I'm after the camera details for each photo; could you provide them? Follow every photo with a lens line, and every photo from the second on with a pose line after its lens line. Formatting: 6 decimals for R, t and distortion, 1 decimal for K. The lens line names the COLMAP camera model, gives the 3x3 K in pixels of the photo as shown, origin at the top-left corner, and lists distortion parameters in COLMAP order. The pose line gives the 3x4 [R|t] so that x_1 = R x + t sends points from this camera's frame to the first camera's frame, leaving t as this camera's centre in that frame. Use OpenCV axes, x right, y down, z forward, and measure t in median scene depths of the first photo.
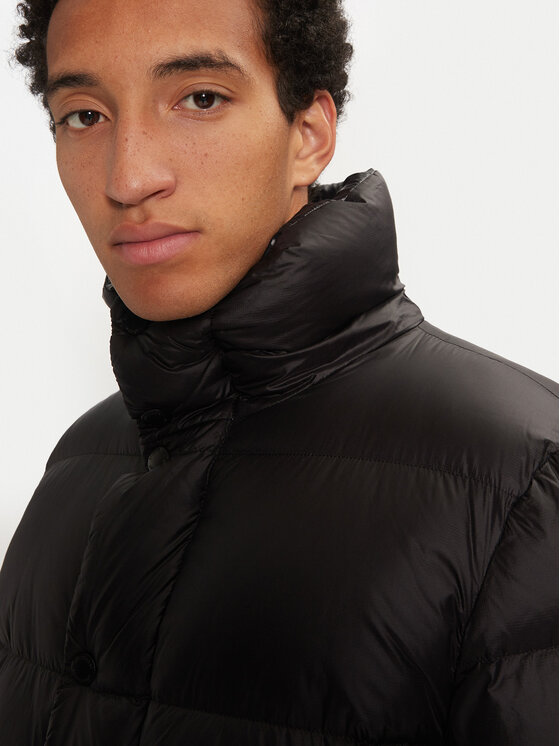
lens RADIAL K [[658.7, 0, 279.4], [0, 658.7, 372.9], [0, 0, 1]] dist [-0.006840, 0.010306]
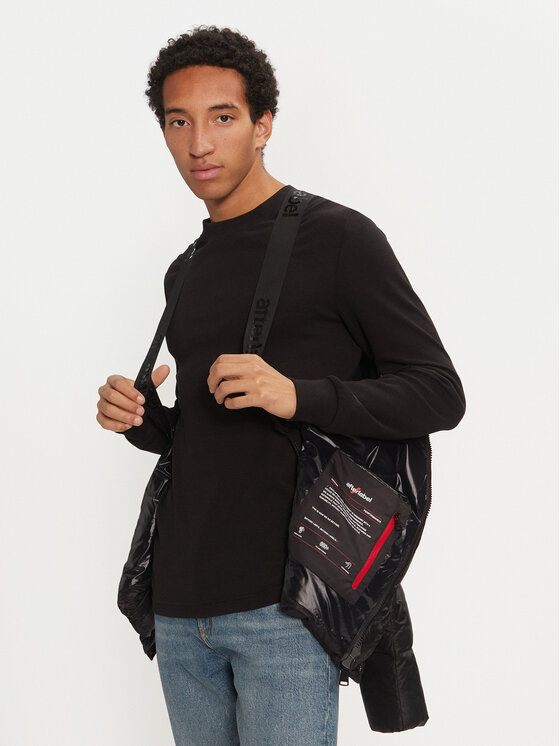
lens RADIAL K [[892.8, 0, 282.0], [0, 892.8, 373.7], [0, 0, 1]] dist [0.113939, 0.000000]
pose [[0.996816, -0.000934, 0.079729, -0.174834], [-0.002684, 0.998971, 0.045264, 0.485318], [-0.079690, -0.045333, 0.995788, -2.840668]]
